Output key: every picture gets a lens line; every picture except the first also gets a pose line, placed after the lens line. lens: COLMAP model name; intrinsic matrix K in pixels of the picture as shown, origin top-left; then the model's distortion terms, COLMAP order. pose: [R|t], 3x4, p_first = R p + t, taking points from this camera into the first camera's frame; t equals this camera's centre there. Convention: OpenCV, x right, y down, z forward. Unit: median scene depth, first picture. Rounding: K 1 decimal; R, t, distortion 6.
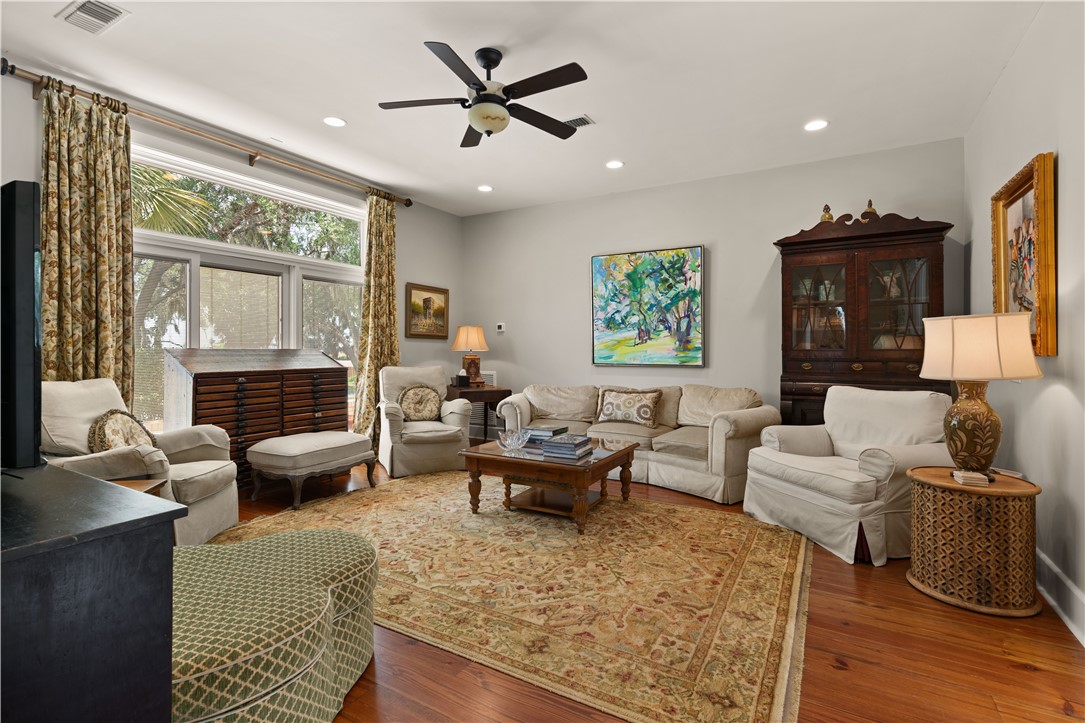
lens RADIAL K [[521.1, 0, 537.5], [0, 521.1, 351.8], [0, 0, 1]] dist [0.001853, 0.000885]
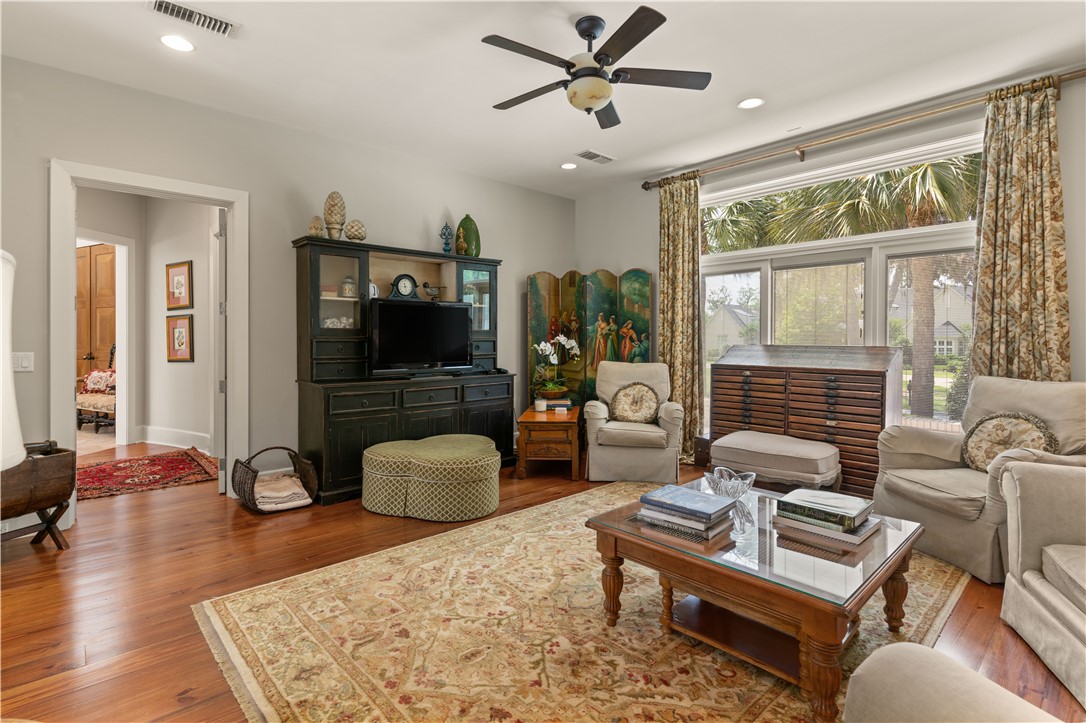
lens RADIAL K [[521.6, 0, 537.9], [0, 521.6, 351.8], [0, 0, 1]] dist [0.001853, 0.000885]
pose [[-0.301522, 0.021632, -0.953214, 0.828358], [-0.009623, 0.999623, 0.025730, -0.021239], [0.953411, 0.016931, -0.301200, 1.225616]]
